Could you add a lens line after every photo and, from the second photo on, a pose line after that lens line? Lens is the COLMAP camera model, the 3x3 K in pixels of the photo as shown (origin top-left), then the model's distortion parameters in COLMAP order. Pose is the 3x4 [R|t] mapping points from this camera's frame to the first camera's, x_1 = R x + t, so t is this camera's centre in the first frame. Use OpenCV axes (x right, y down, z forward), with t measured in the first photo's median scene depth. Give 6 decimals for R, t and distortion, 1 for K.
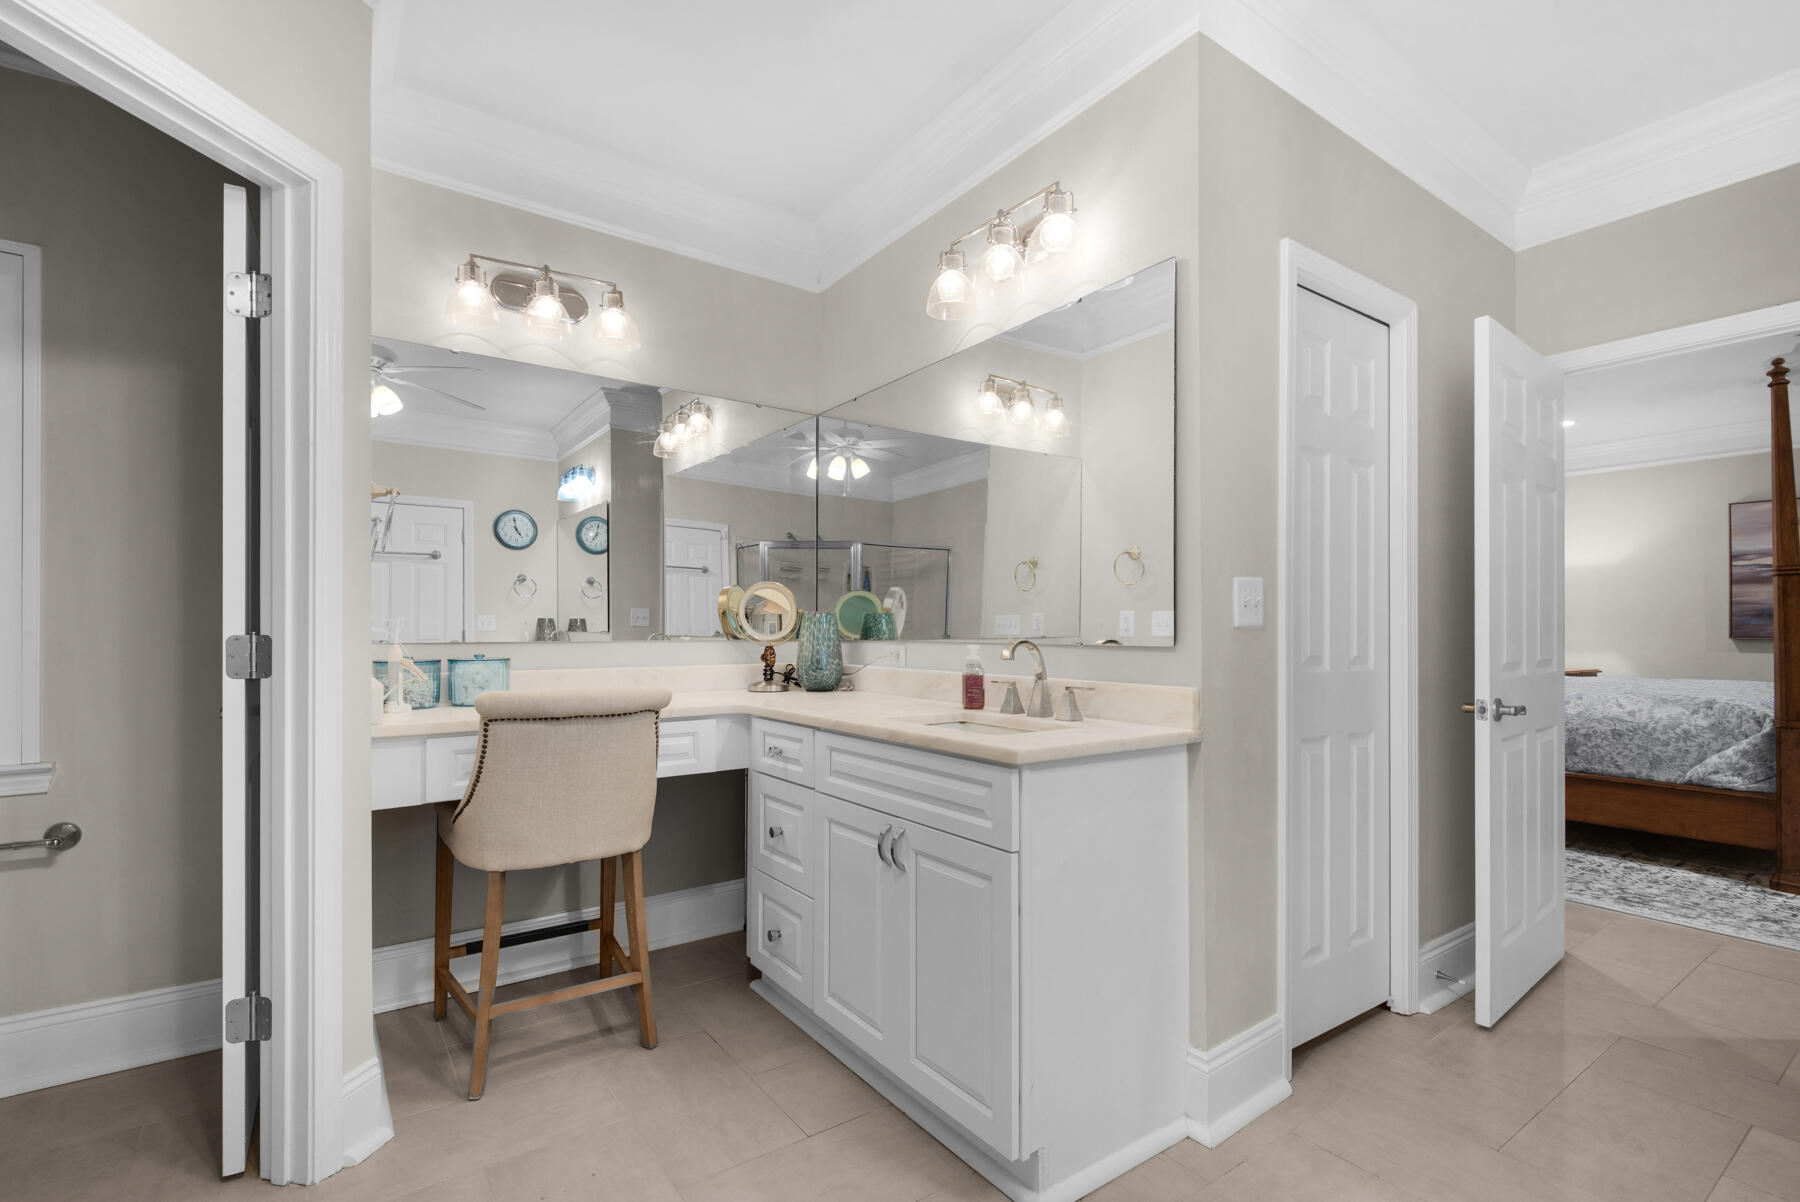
lens RADIAL K [[820.6, 0, 912.2], [0, 820.6, 602.8], [0, 0, 1]] dist [0.023618, -0.010991]
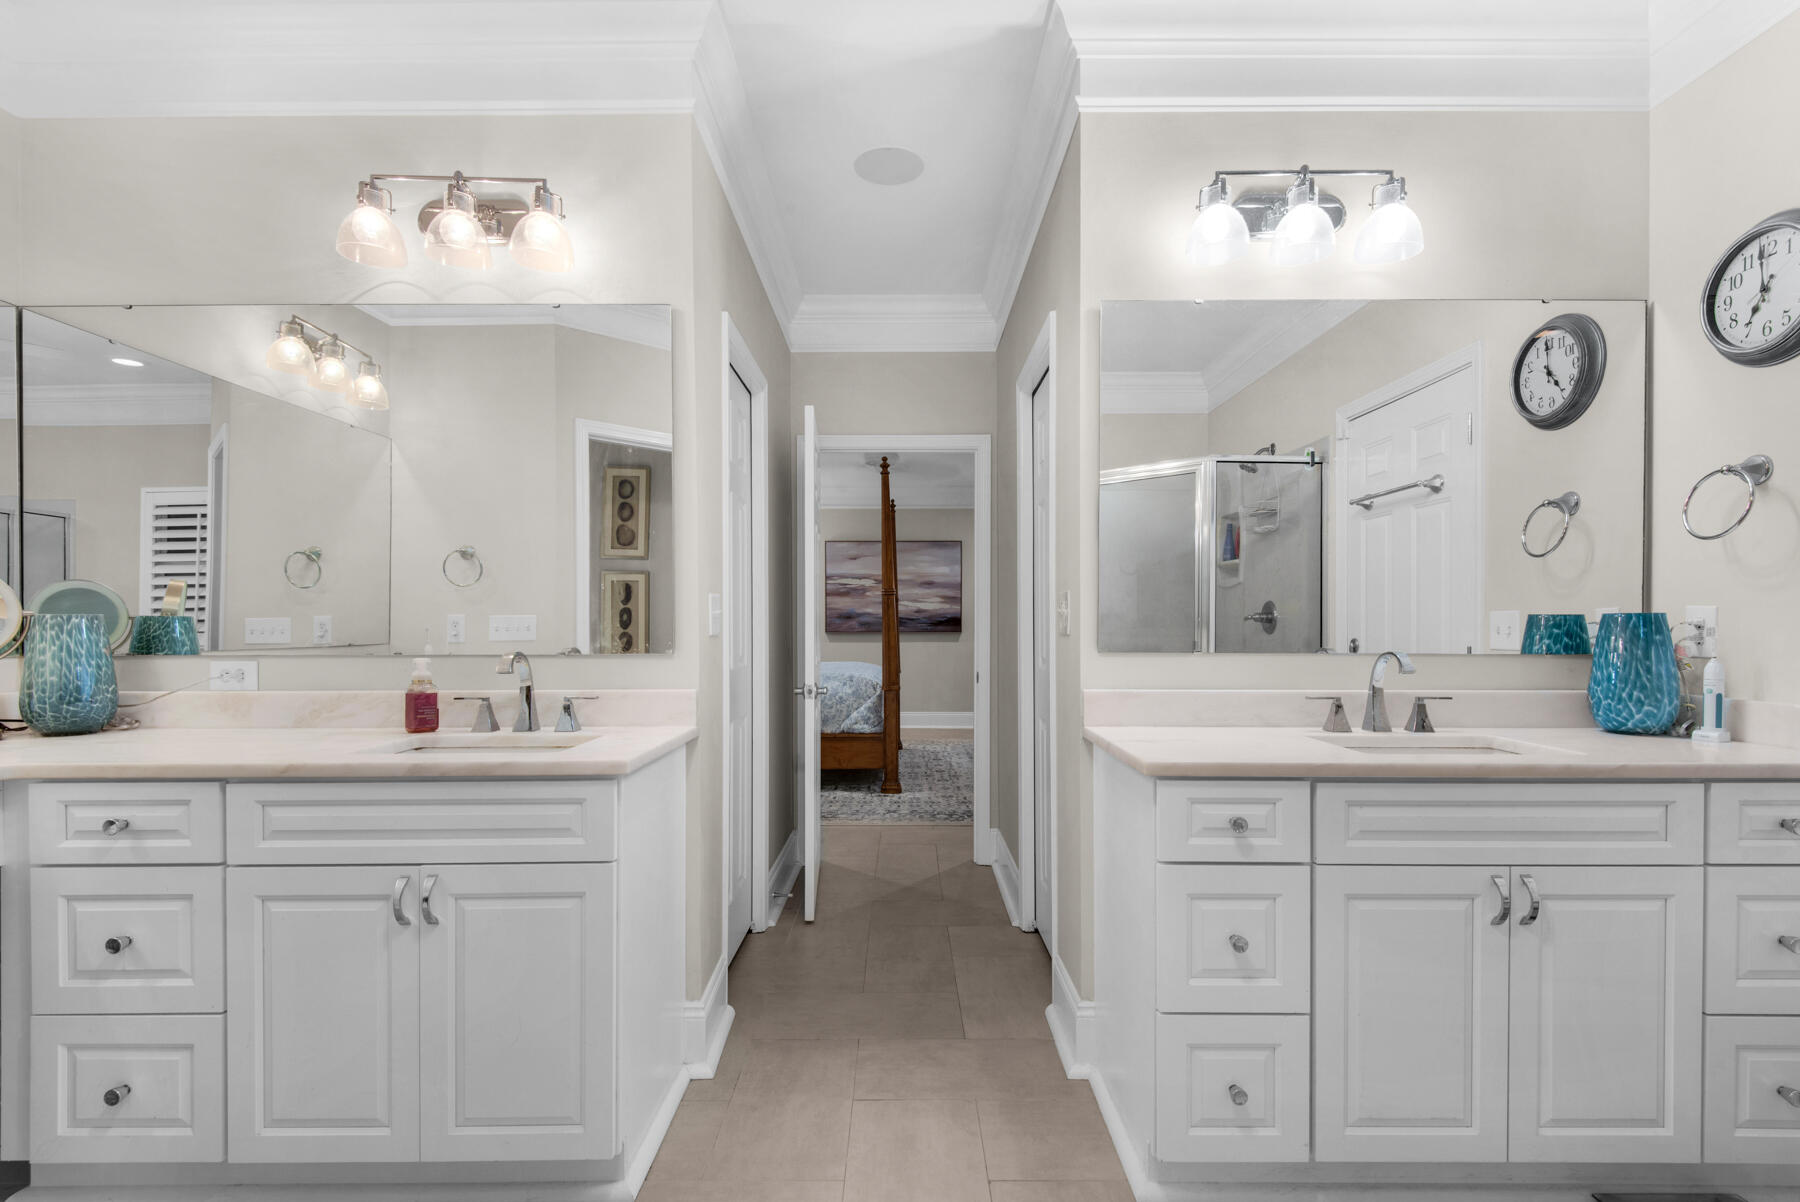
lens RADIAL K [[820.6, 0, 912.2], [0, 820.6, 602.8], [0, 0, 1]] dist [0.023618, -0.010991]
pose [[0.586953, 0.019813, 0.809378, -0.263776], [-0.024681, 0.999674, -0.006573, -0.011705], [-0.809244, -0.016119, 0.587251, 0.052357]]
